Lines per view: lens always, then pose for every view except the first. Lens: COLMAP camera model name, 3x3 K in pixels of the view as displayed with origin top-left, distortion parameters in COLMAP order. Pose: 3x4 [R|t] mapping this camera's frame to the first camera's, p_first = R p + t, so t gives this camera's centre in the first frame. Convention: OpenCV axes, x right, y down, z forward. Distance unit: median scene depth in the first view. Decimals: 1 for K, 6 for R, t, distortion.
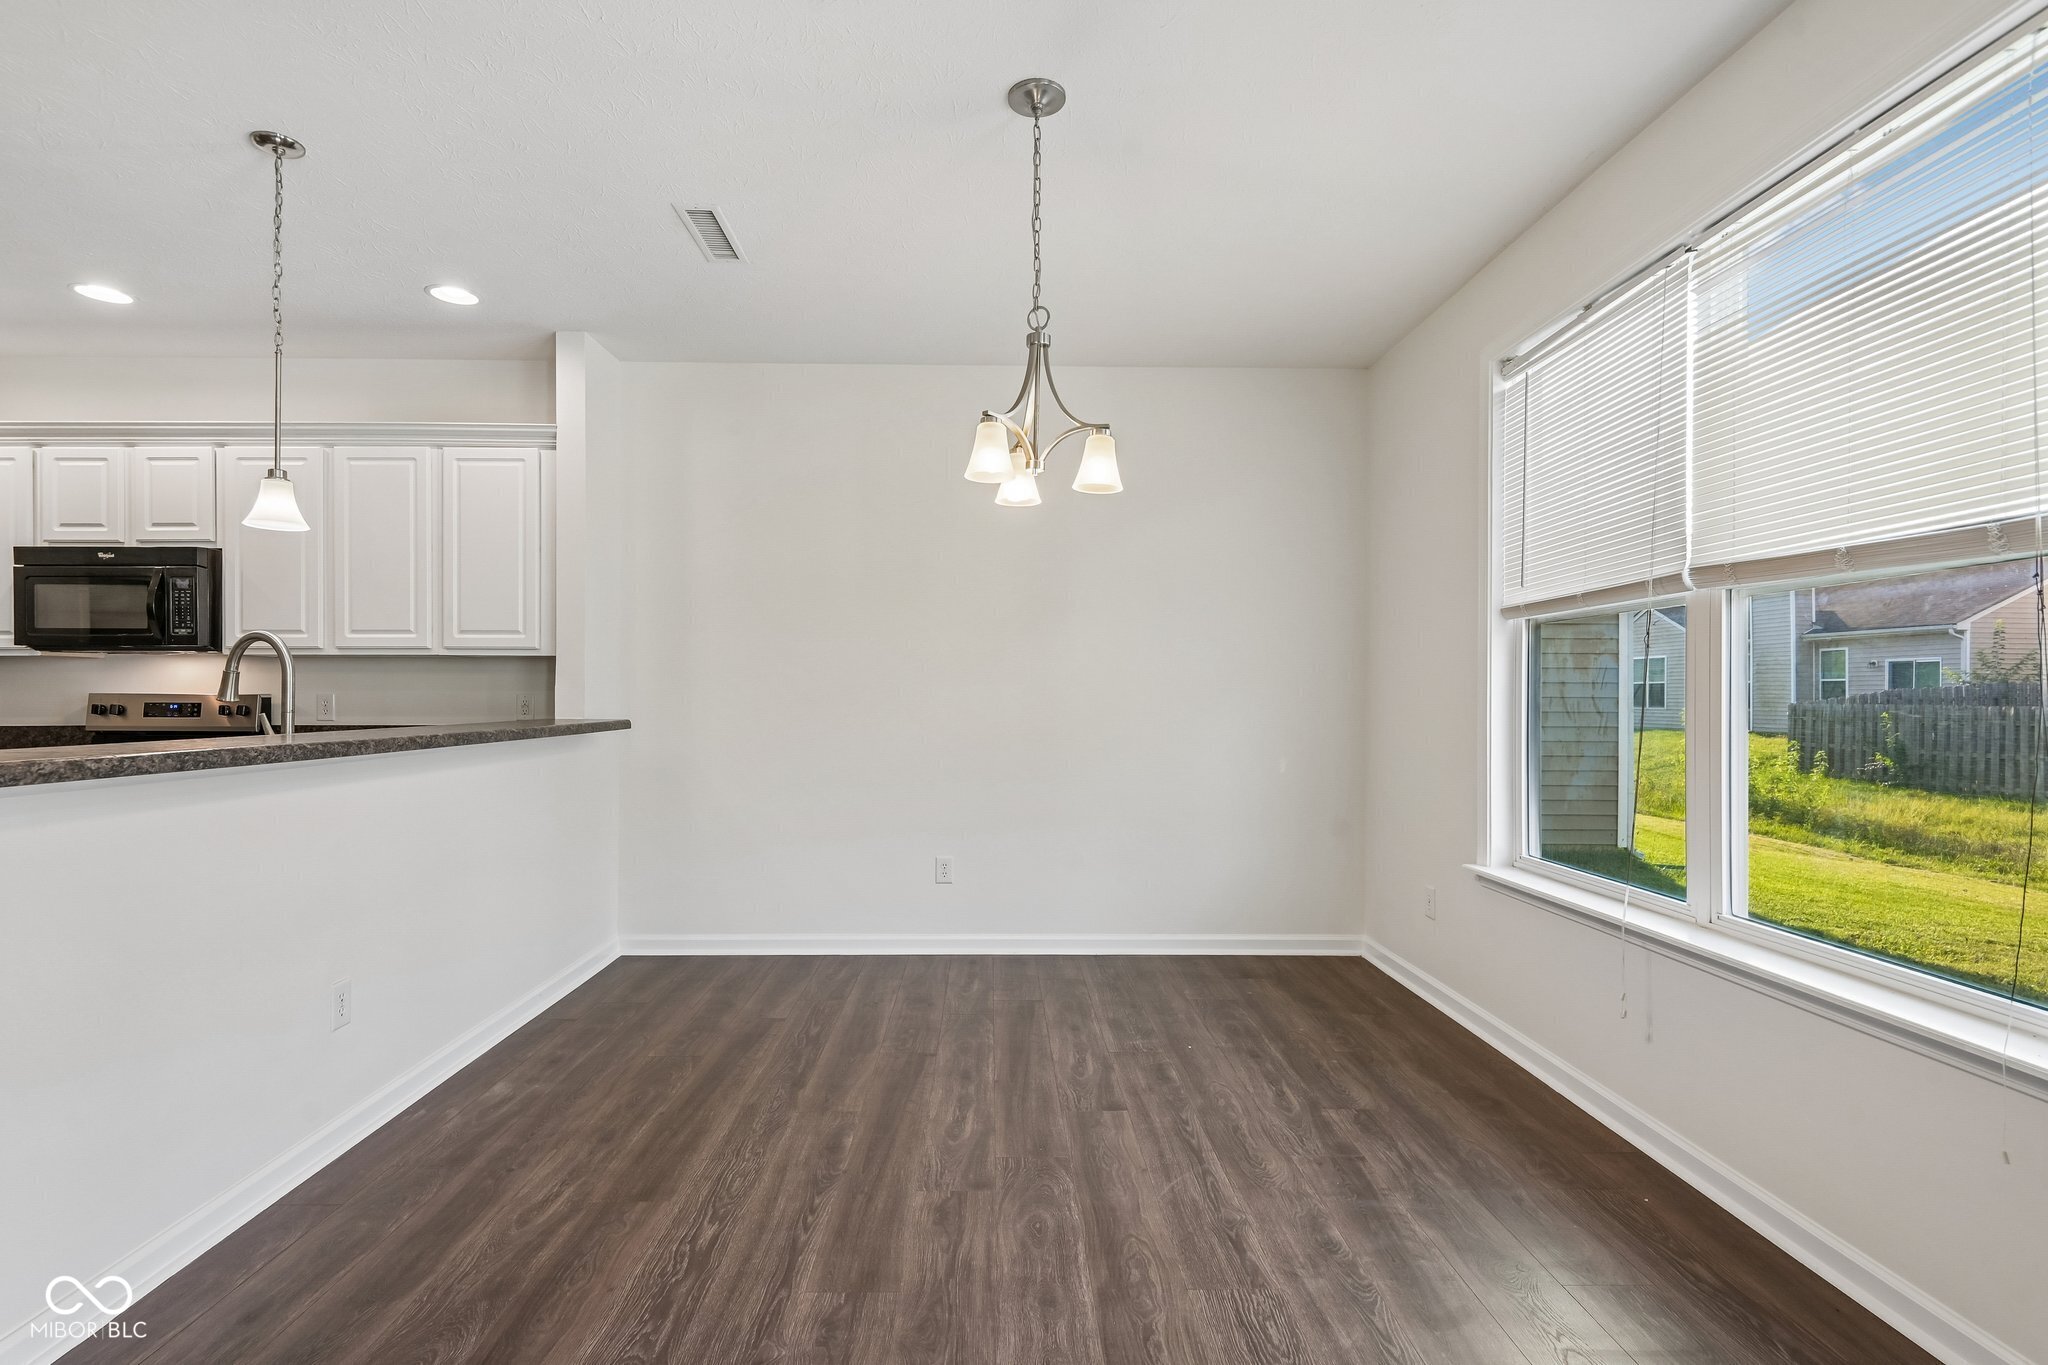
lens RADIAL K [[956.0, 0, 1005.8], [0, 956.0, 693.3], [0, 0, 1]] dist [0.010365, -0.006074]
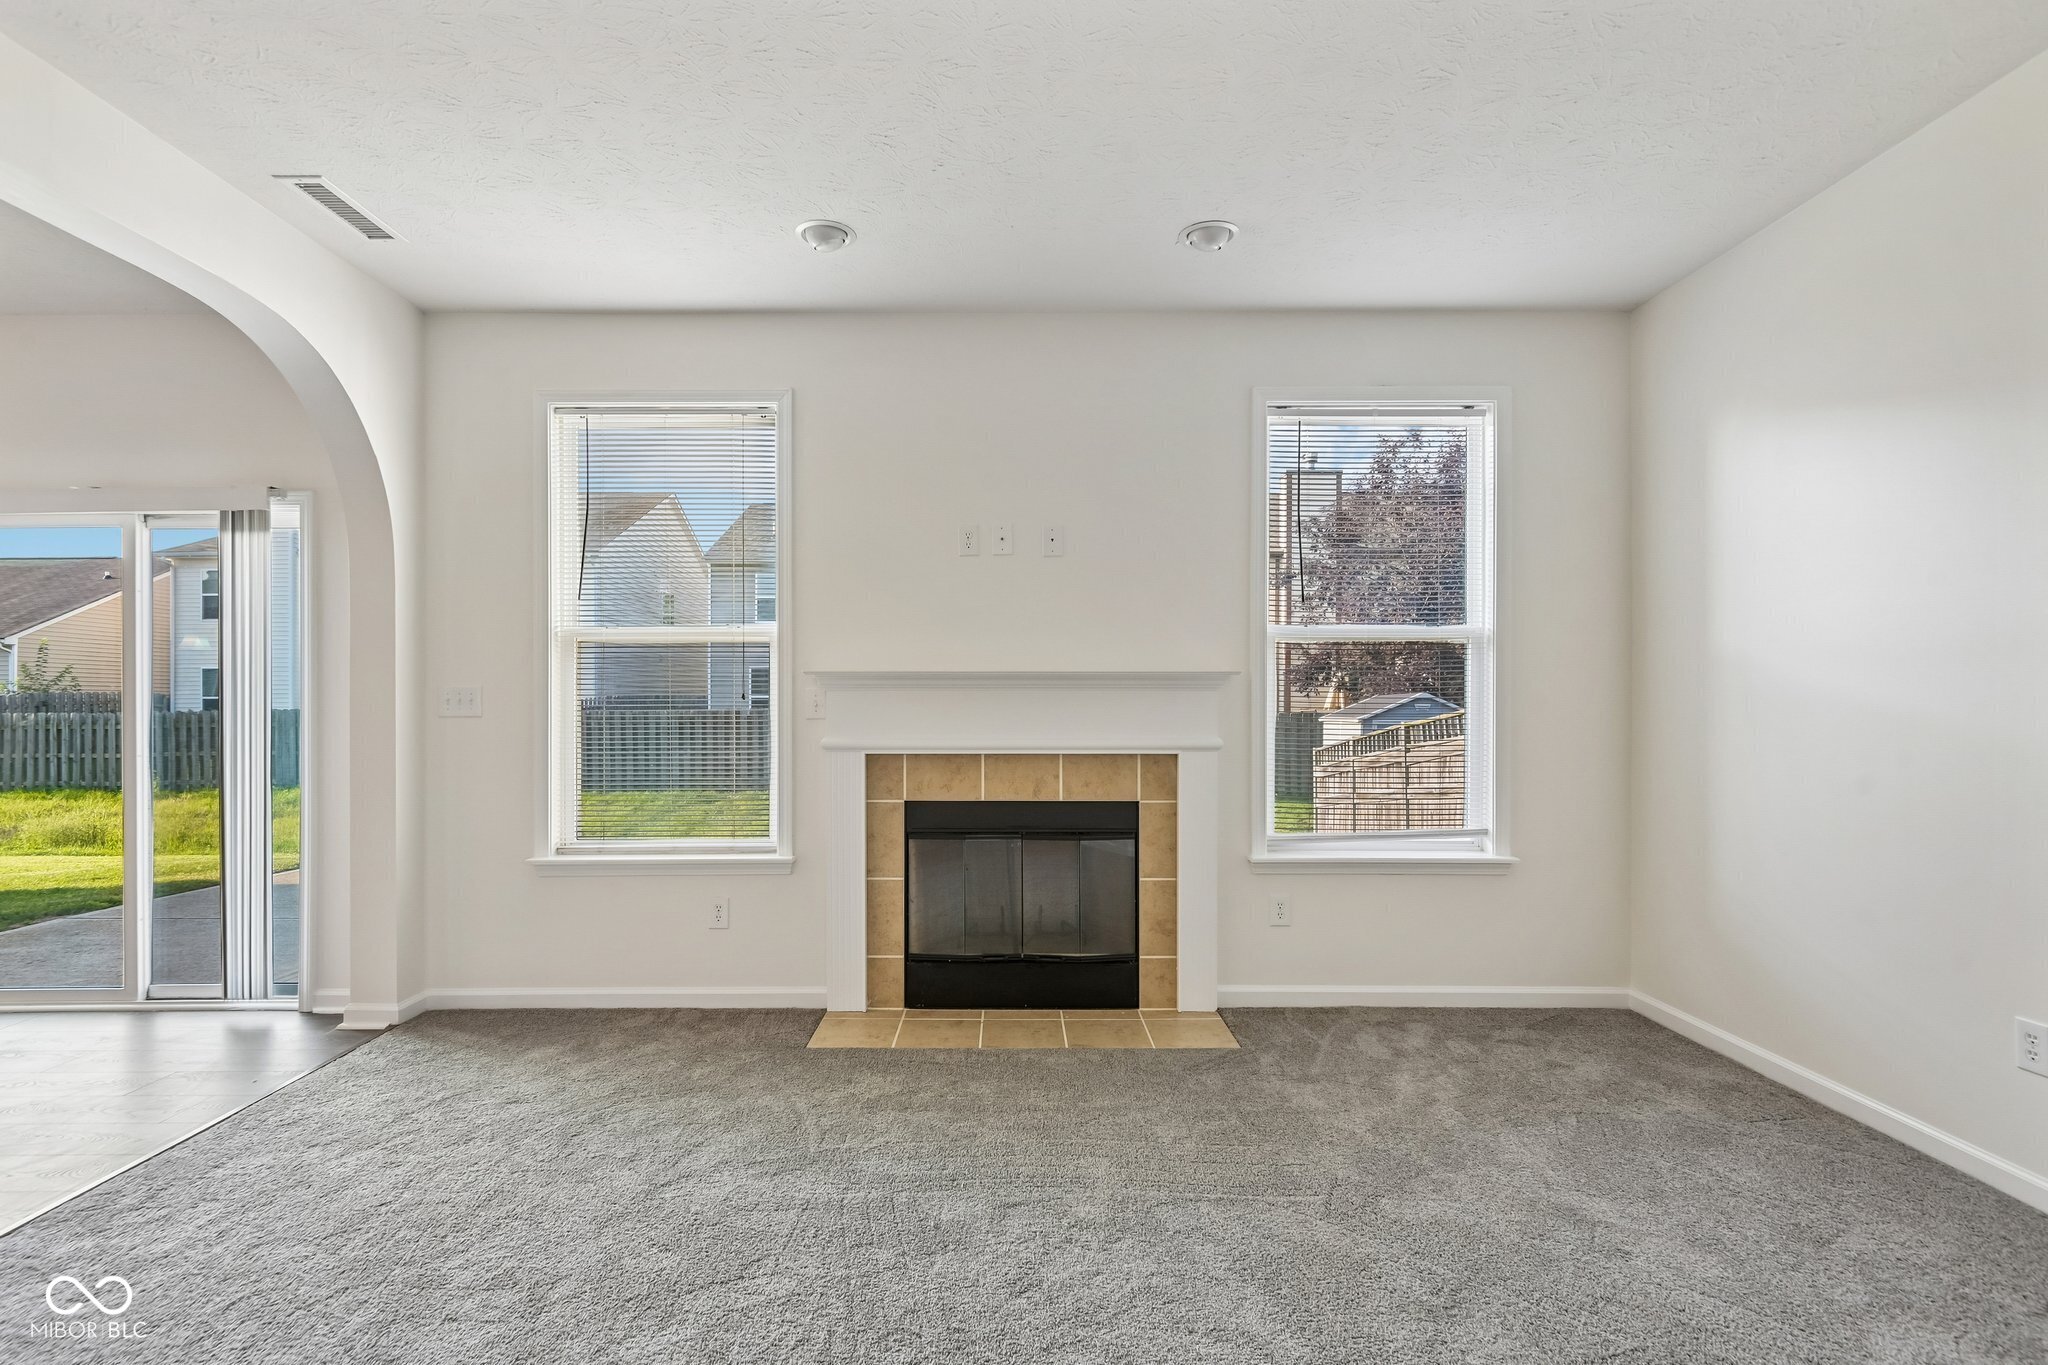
lens RADIAL K [[947.6, 0, 1010.4], [0, 947.6, 704.1], [0, 0, 1]] dist [0.012448, -0.000846]
pose [[0.020198, -0.004332, 0.999787, -0.477357], [0.000305, 0.999991, 0.004327, -0.008755], [-0.999796, 0.000217, 0.020199, -0.971914]]
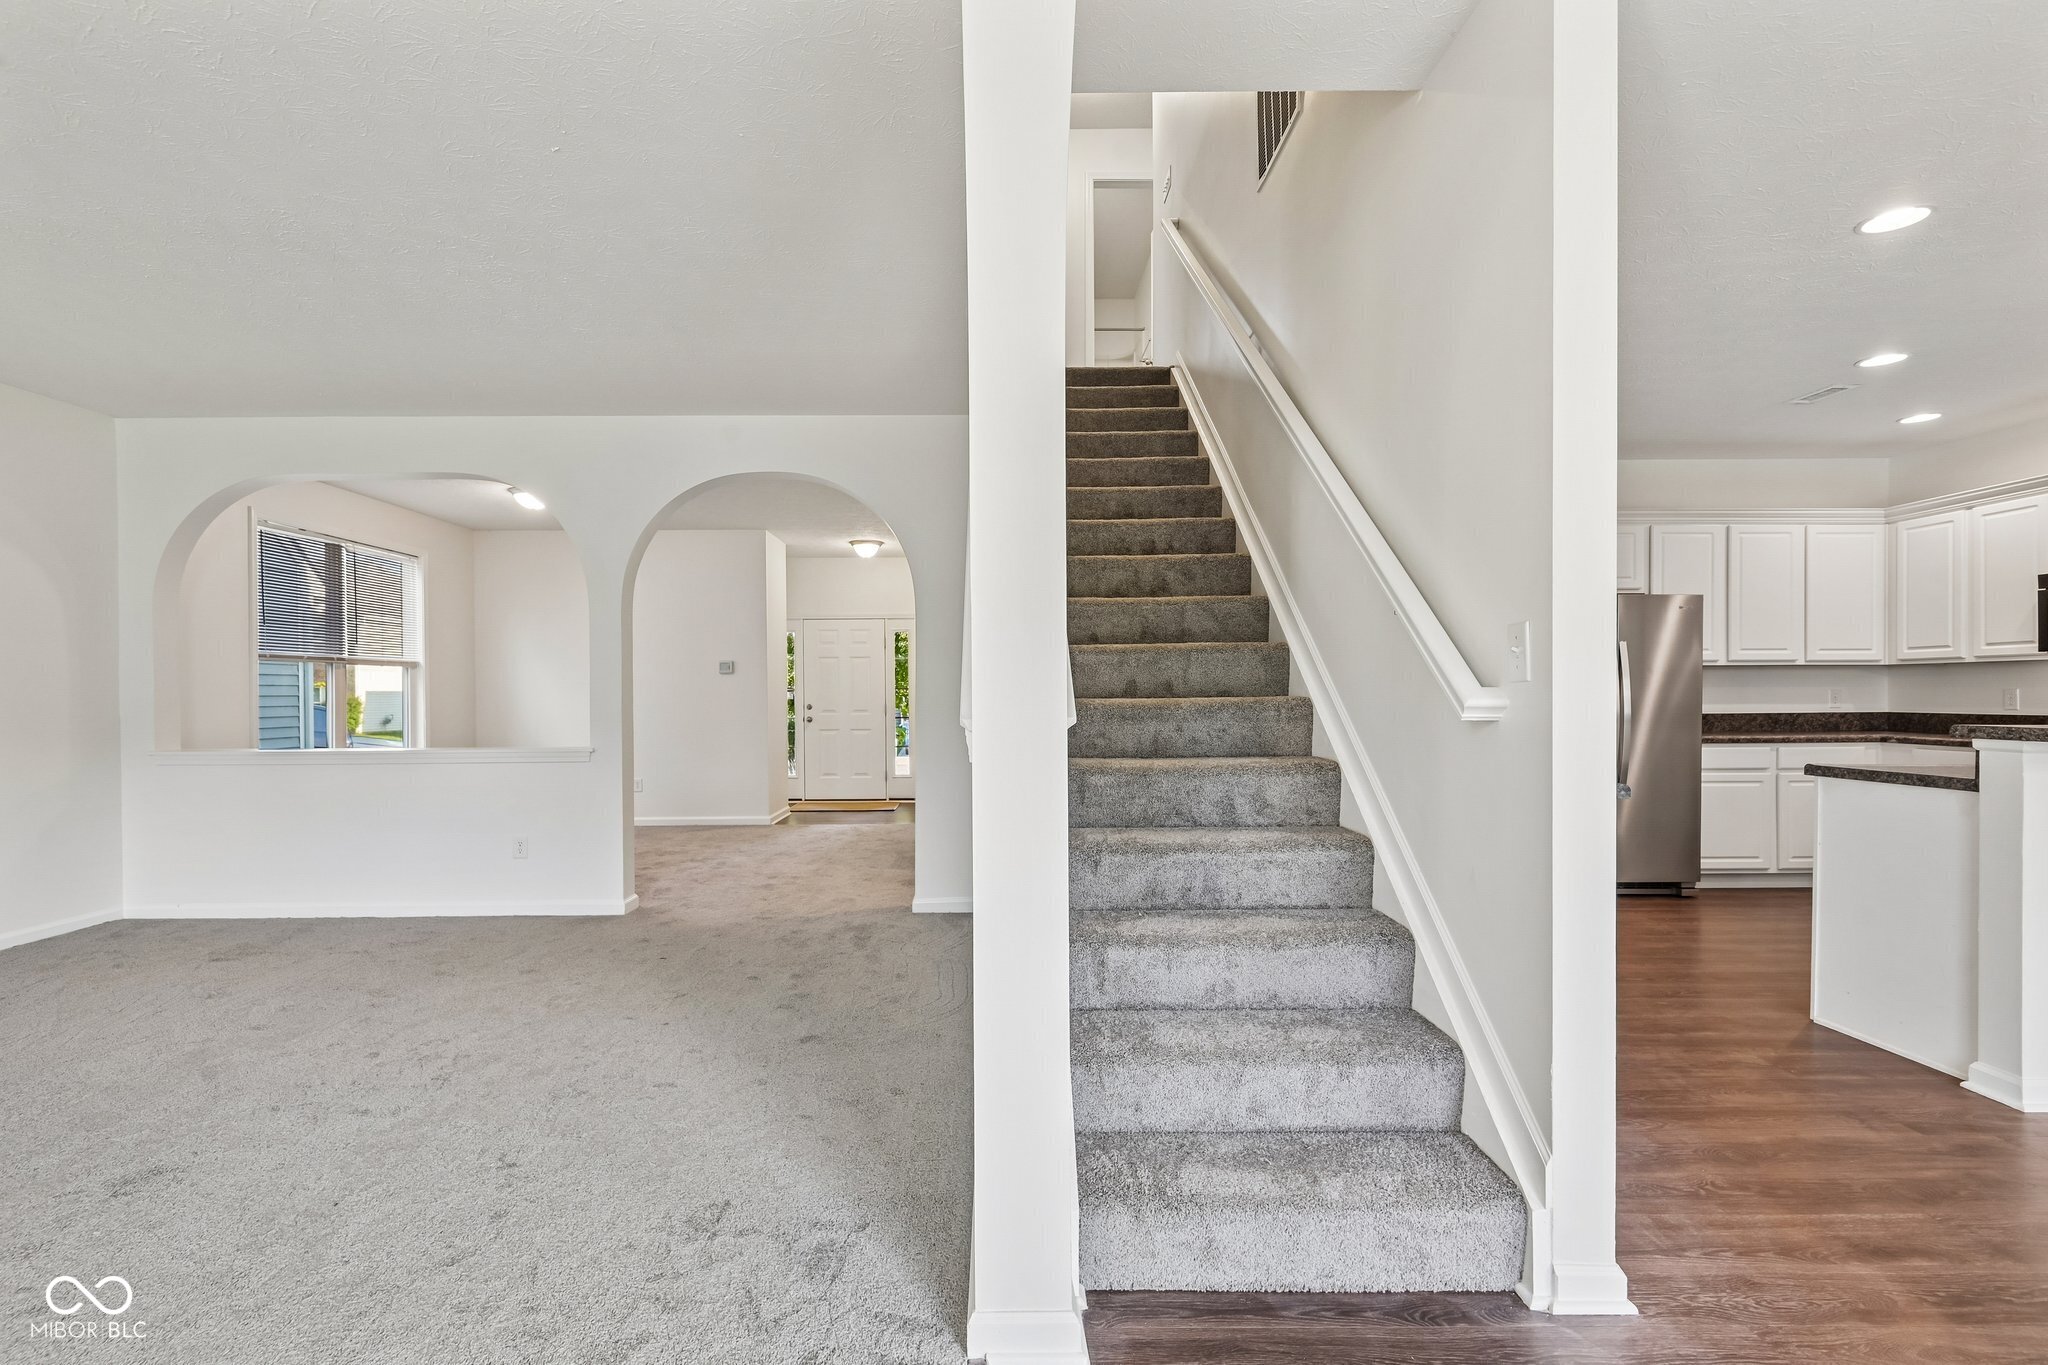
lens RADIAL K [[956.0, 0, 989.9], [0, 956.0, 697.5], [0, 0, 1]] dist [0.010365, -0.006074]
pose [[-0.019048, 0.004007, -0.999811, 0.273560], [0.005270, 0.999978, 0.003907, -0.001556], [0.999805, -0.005195, -0.019069, -0.374371]]
